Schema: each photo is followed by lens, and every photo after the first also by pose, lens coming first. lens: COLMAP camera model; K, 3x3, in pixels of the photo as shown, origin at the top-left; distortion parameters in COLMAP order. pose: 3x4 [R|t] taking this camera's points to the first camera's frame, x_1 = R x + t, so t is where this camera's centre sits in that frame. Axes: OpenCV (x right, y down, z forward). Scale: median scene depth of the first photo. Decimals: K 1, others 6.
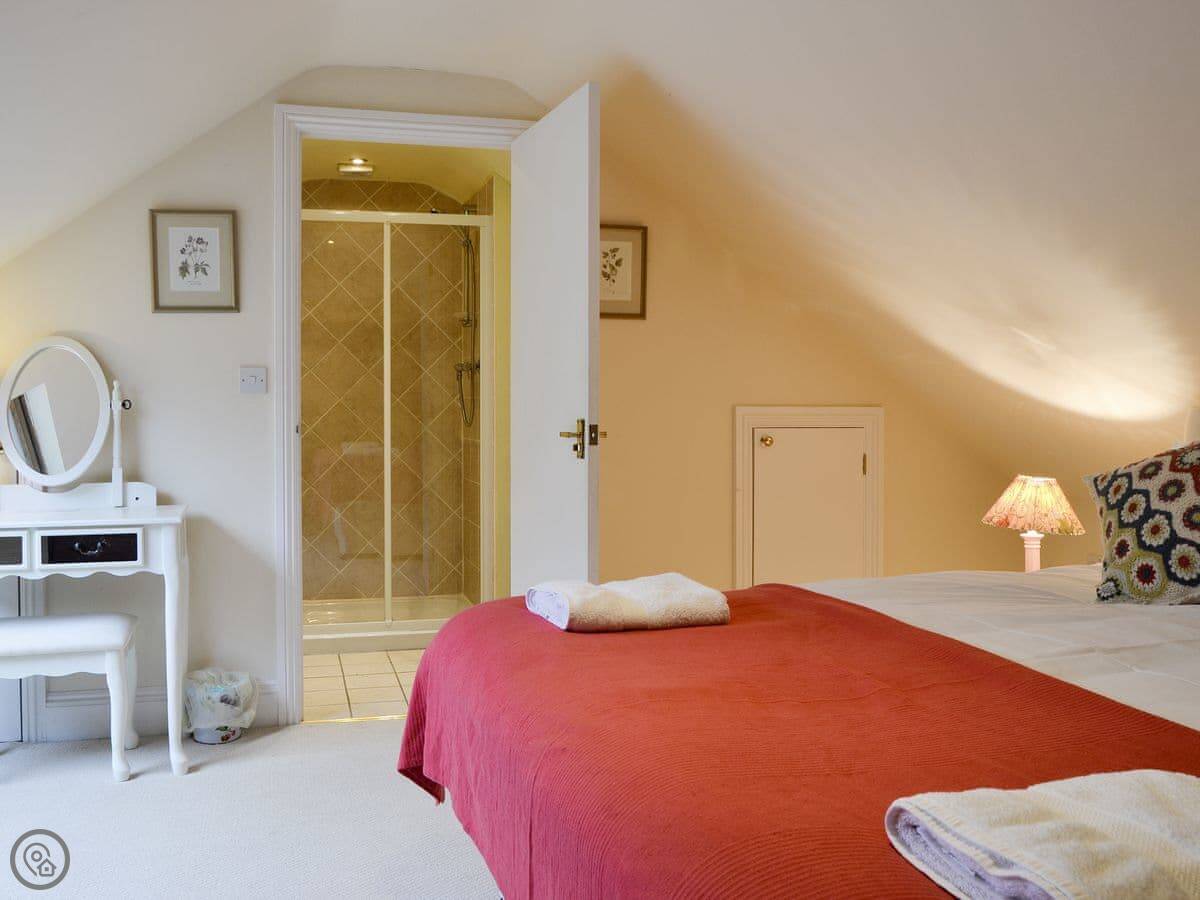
lens RADIAL K [[1023.8, 0, 599.7], [0, 1023.8, 430.3], [0, 0, 1]] dist [-0.045197, 0.008097]
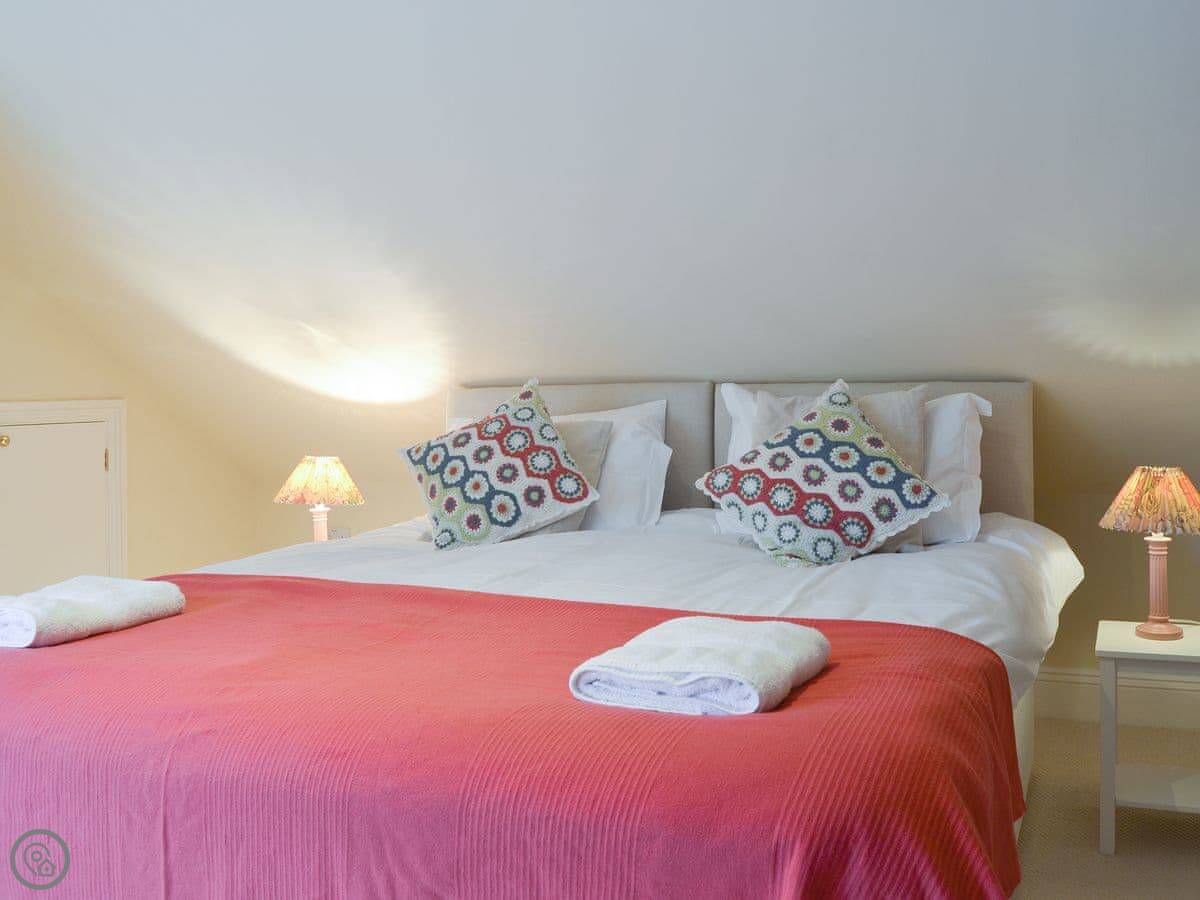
lens RADIAL K [[1072.0, 0, 597.3], [0, 1072.0, 402.2], [0, 0, 1]] dist [-0.053677, 0.014628]
pose [[0.662669, -0.028424, 0.748373, -0.338136], [0.044200, 0.999022, -0.001194, 0.001924], [-0.747607, 0.033870, 0.663277, -0.001335]]
